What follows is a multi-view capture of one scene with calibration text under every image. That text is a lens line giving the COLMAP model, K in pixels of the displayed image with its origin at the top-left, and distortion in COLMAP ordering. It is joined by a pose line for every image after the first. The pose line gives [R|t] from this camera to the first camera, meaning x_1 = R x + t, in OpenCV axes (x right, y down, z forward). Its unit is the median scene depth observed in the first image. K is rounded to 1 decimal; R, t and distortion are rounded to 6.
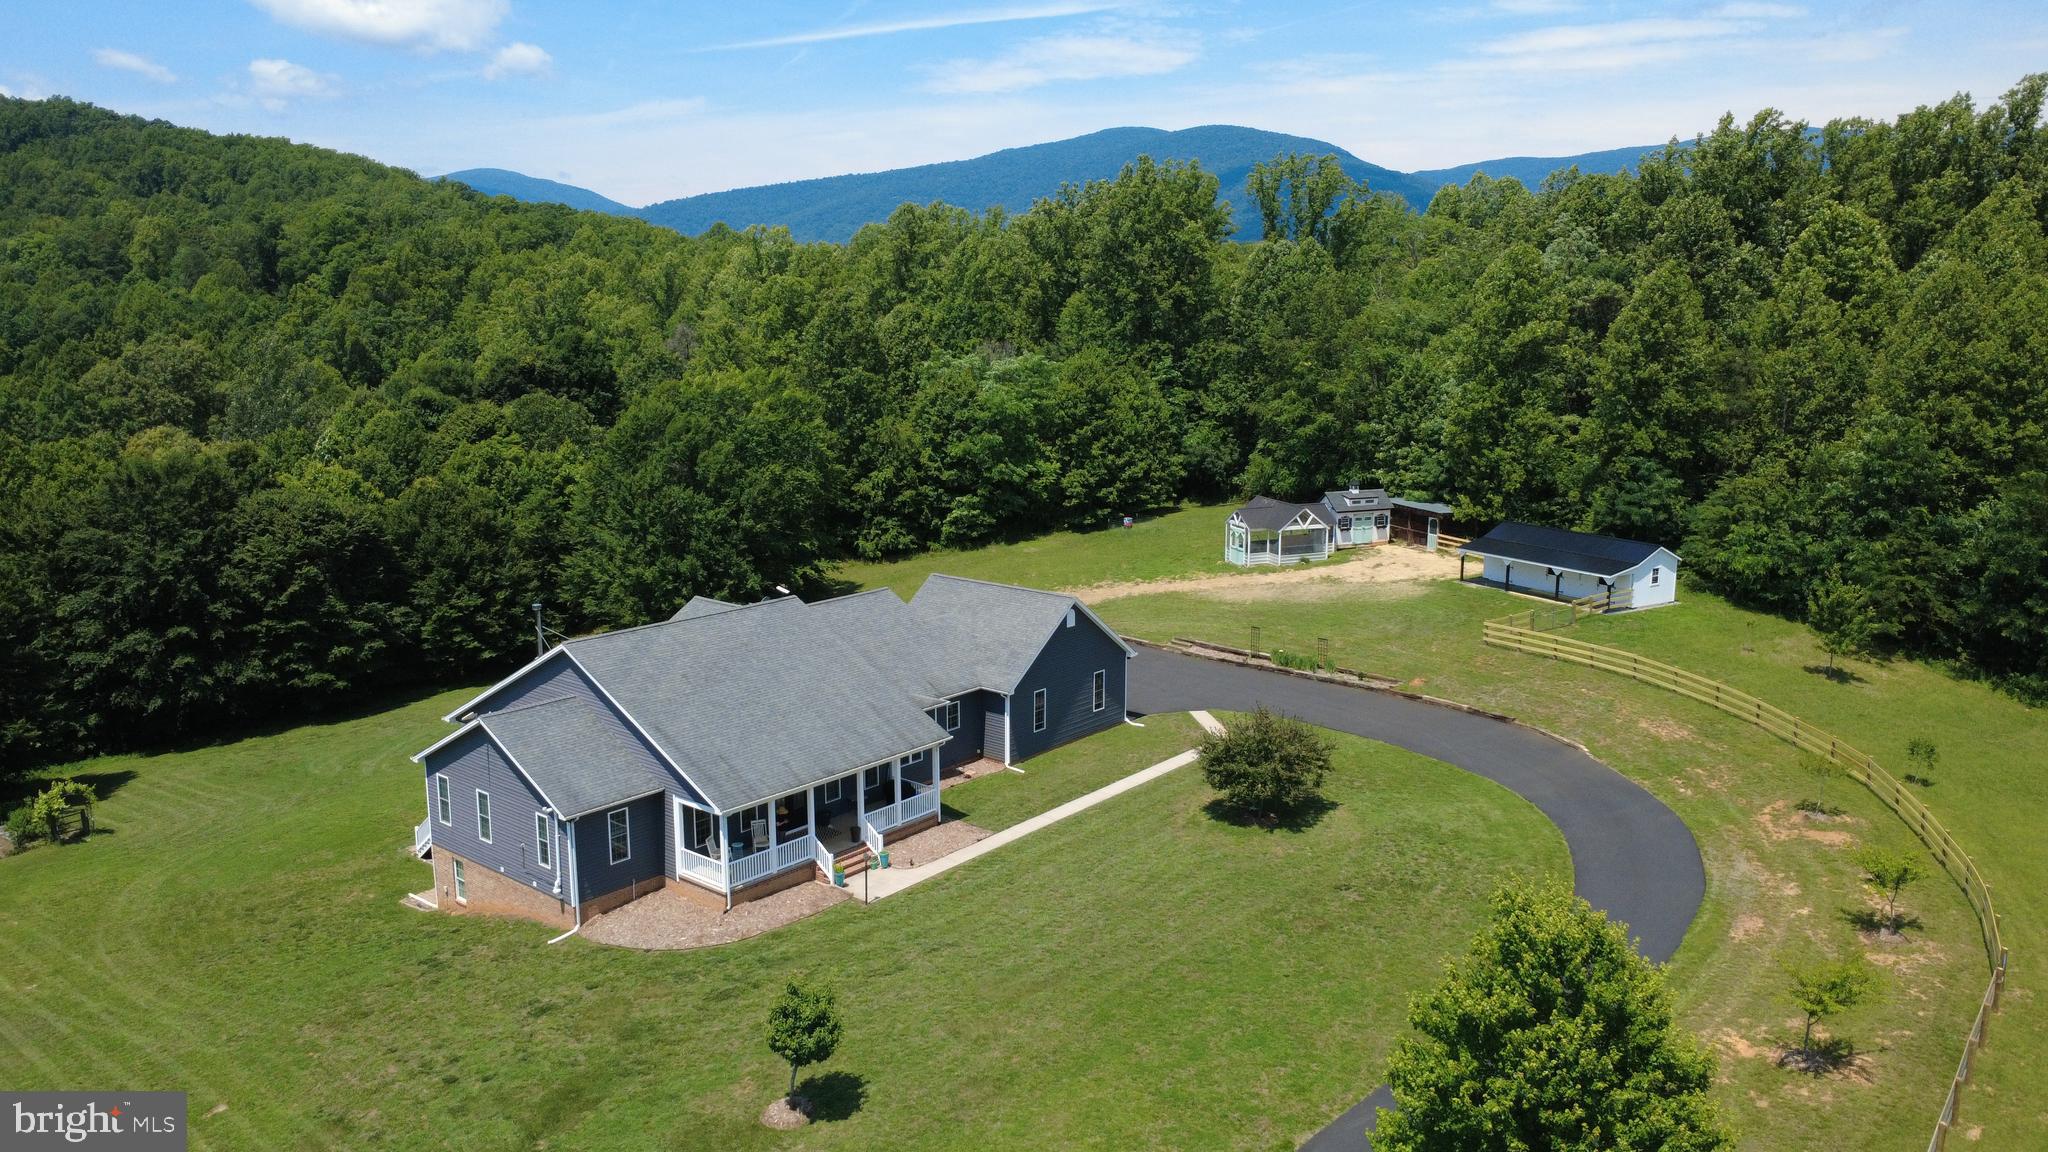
lens RADIAL K [[1492.8, 0, 1025.5], [0, 1492.8, 581.0], [0, 0, 1]] dist [-0.001568, -0.001704]
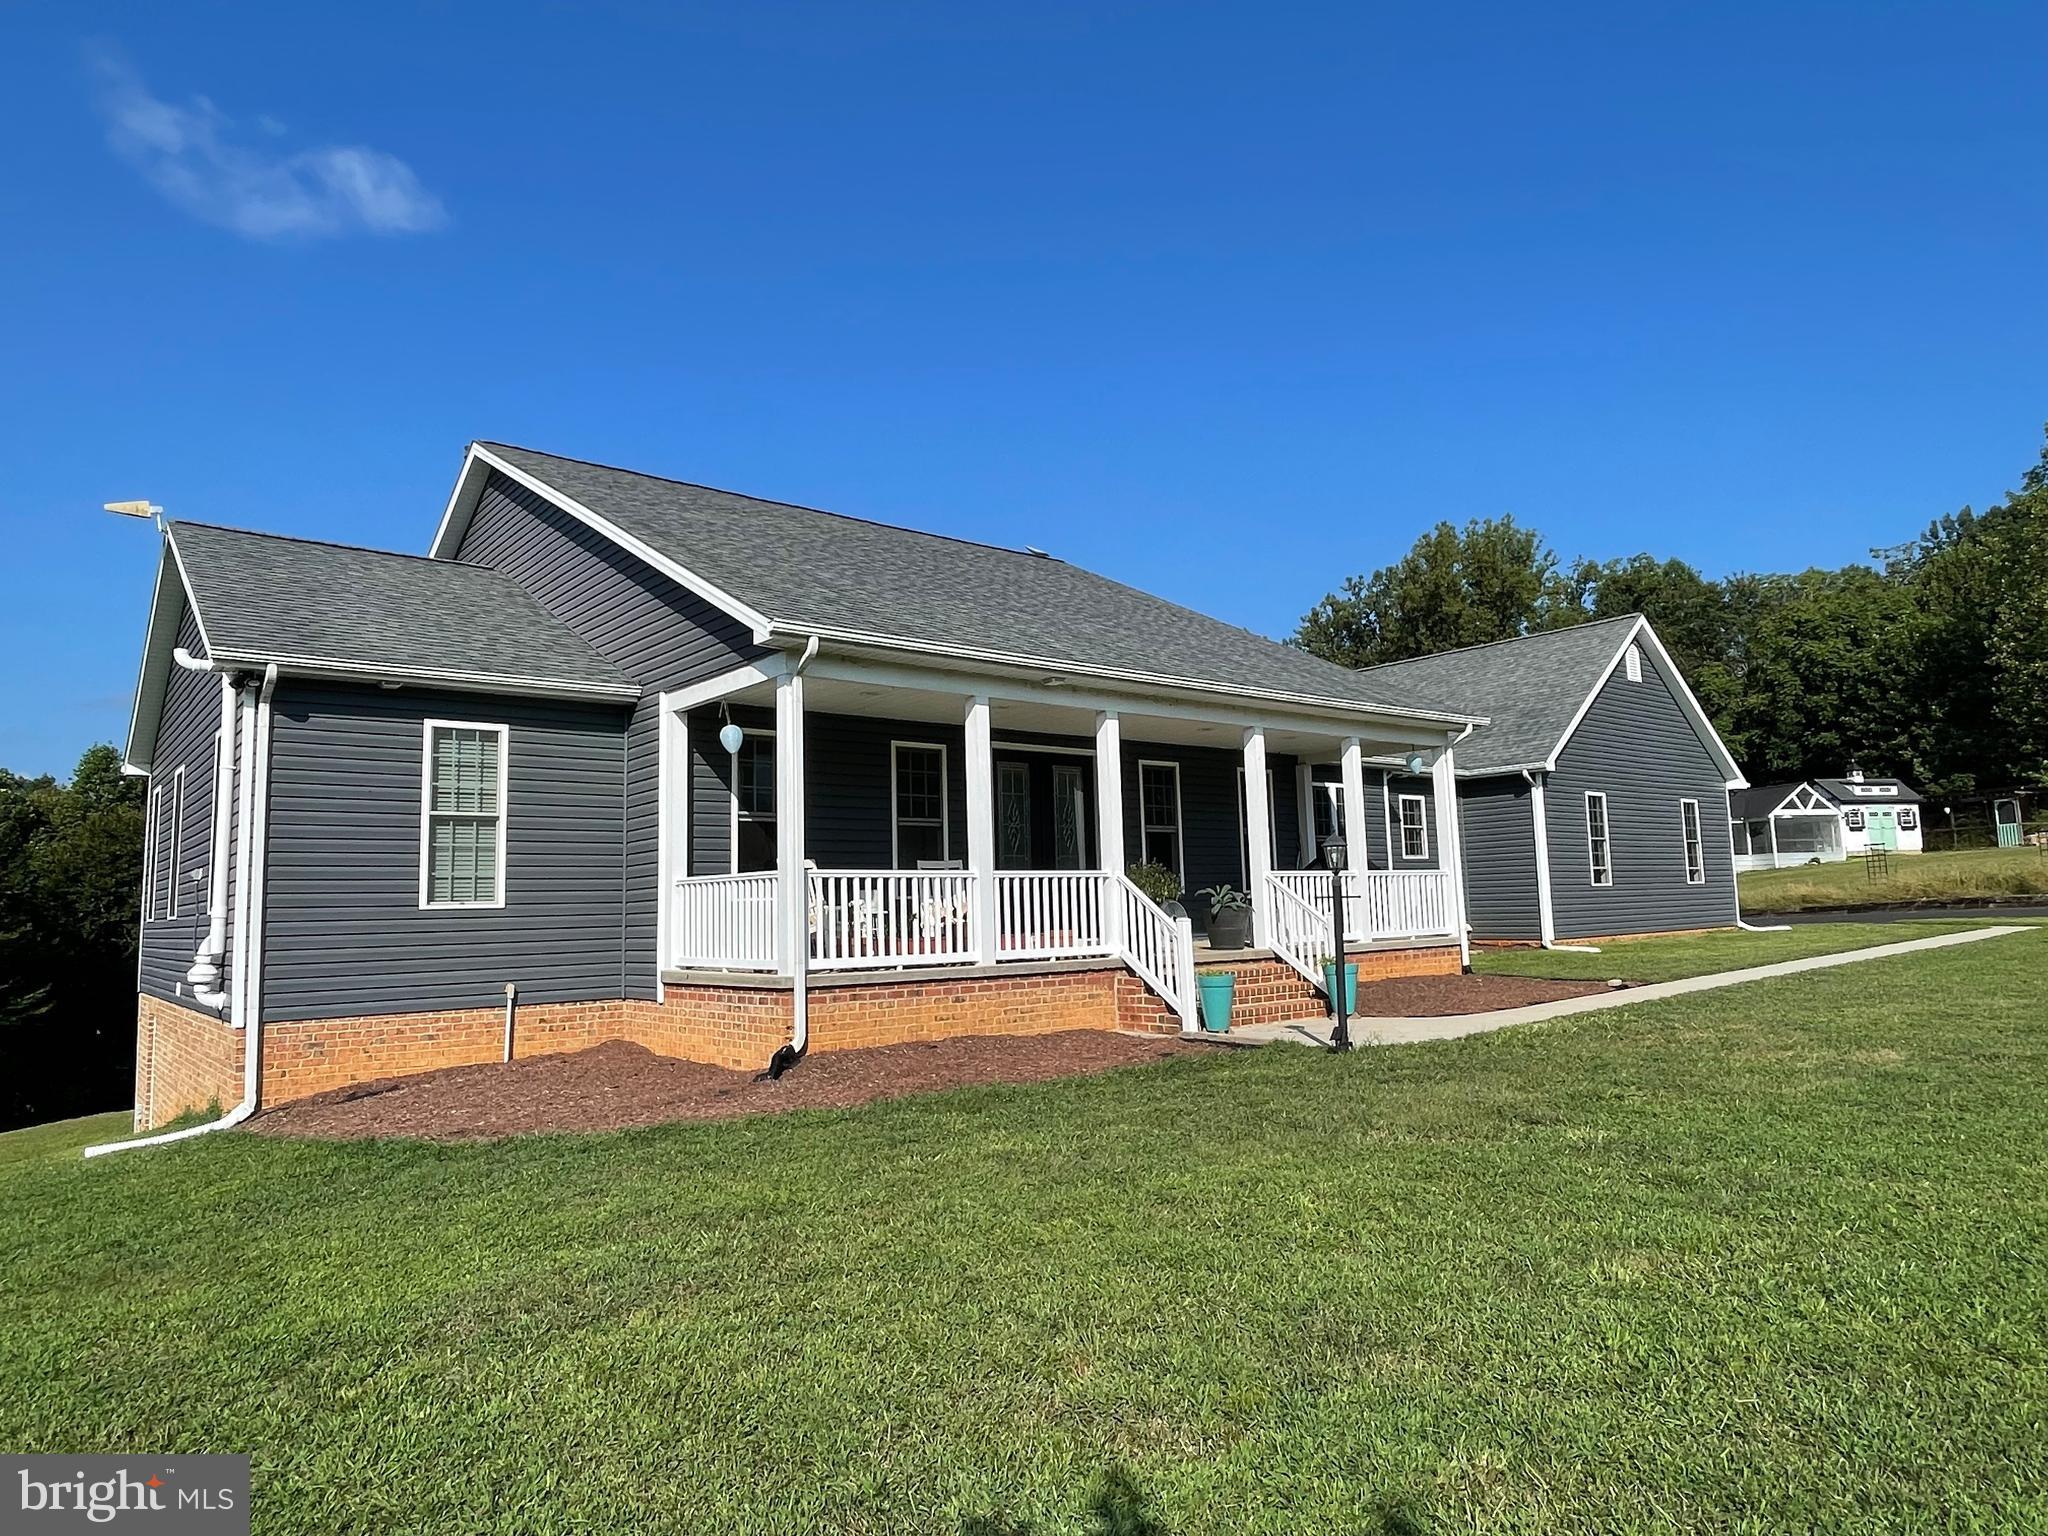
lens RADIAL K [[1258.4, 0, 1024.0], [0, 1258.4, 768.0], [0, 0, 1]] dist [-0.001245, -0.000307]
pose [[0.982834, -0.047636, -0.178235, -0.051247], [-0.007648, 0.954740, -0.297342, 0.100833], [0.184333, 0.293601, 0.937987, 0.337057]]
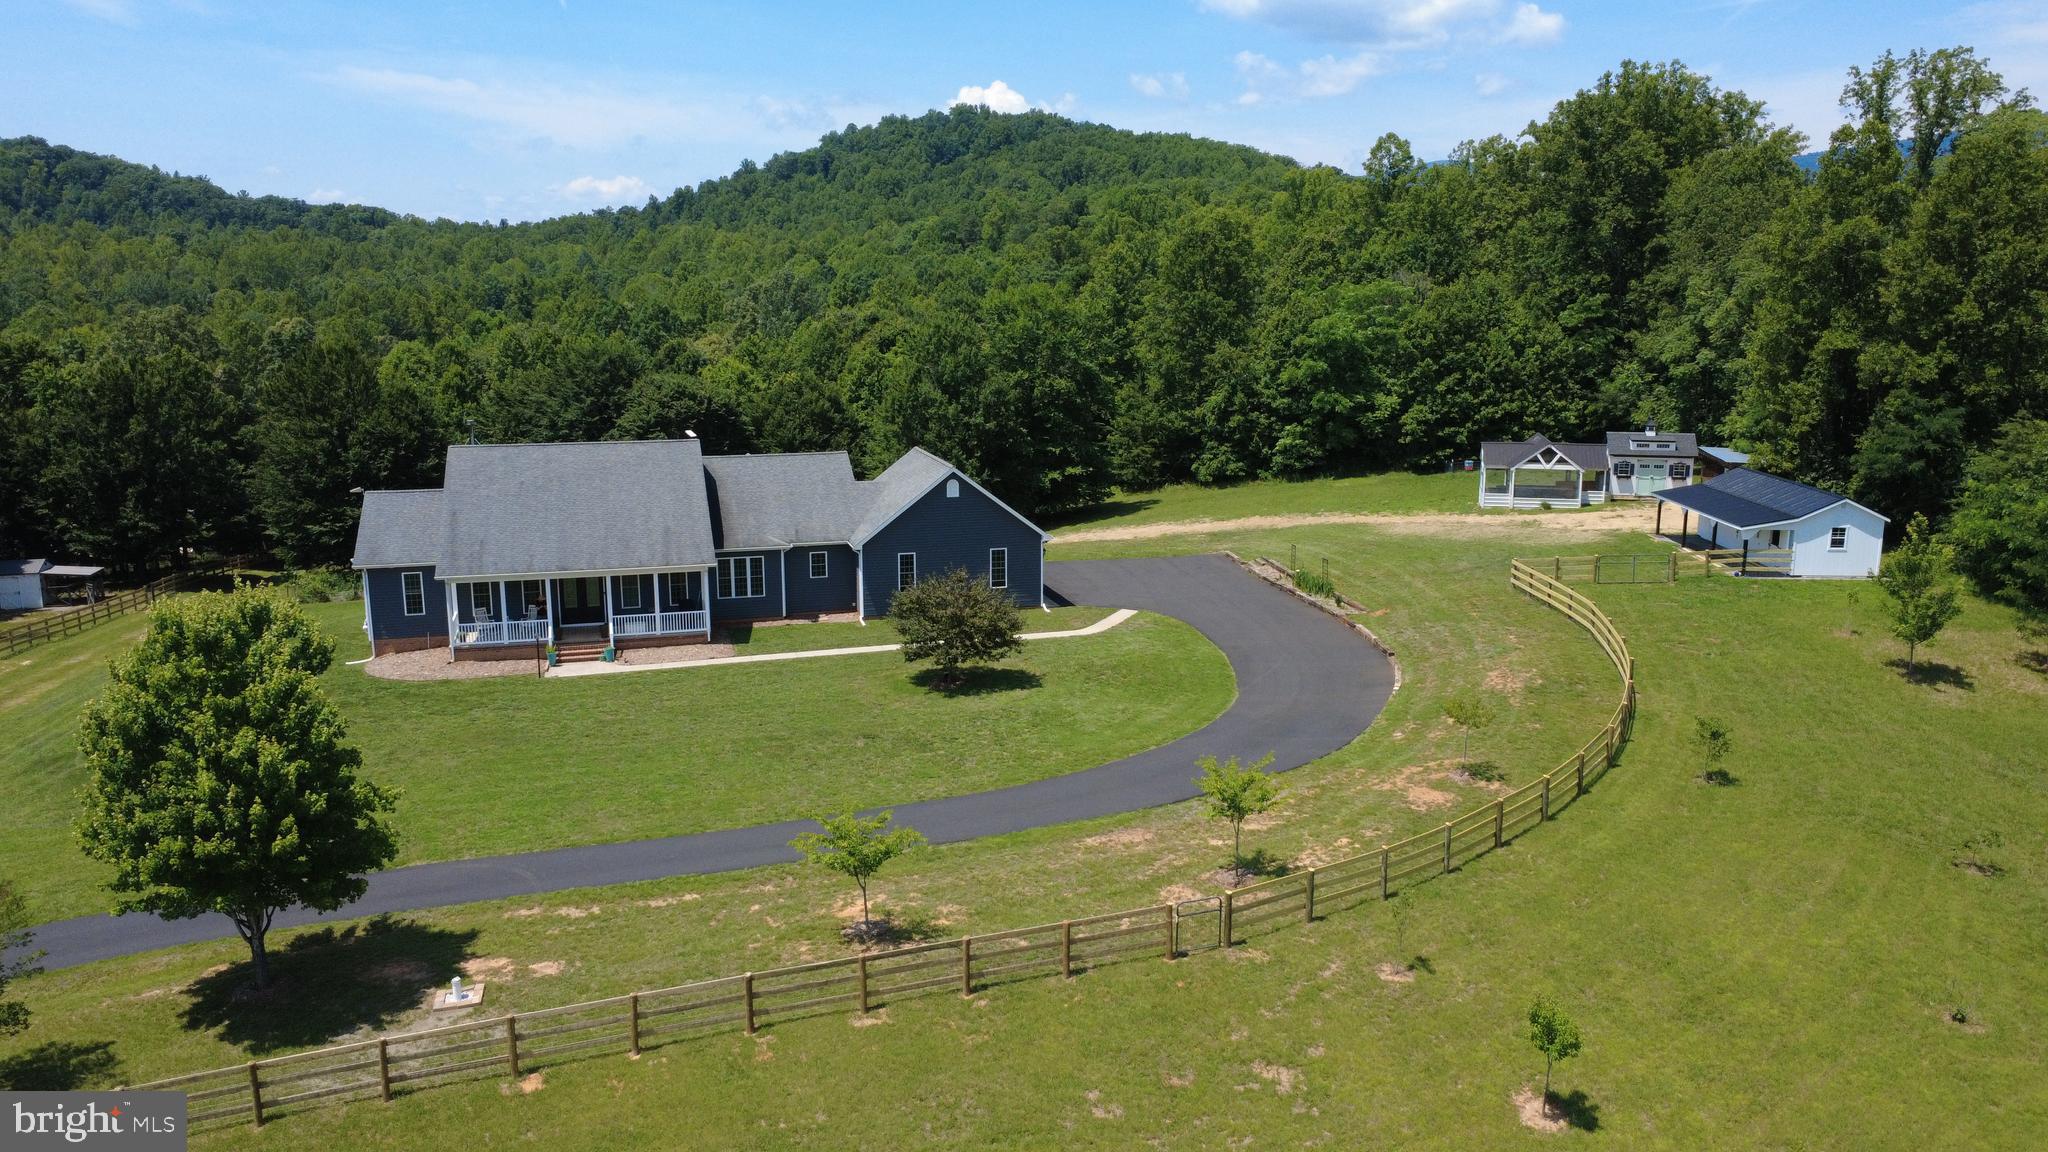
lens RADIAL K [[1492.8, 0, 1025.5], [0, 1492.8, 581.0], [0, 0, 1]] dist [-0.001568, -0.001704]
pose [[0.825227, 0.111585, -0.553669, 0.362131], [-0.107964, 0.993378, 0.039286, 0.023878], [0.554386, 0.027356, 0.831810, 0.104540]]
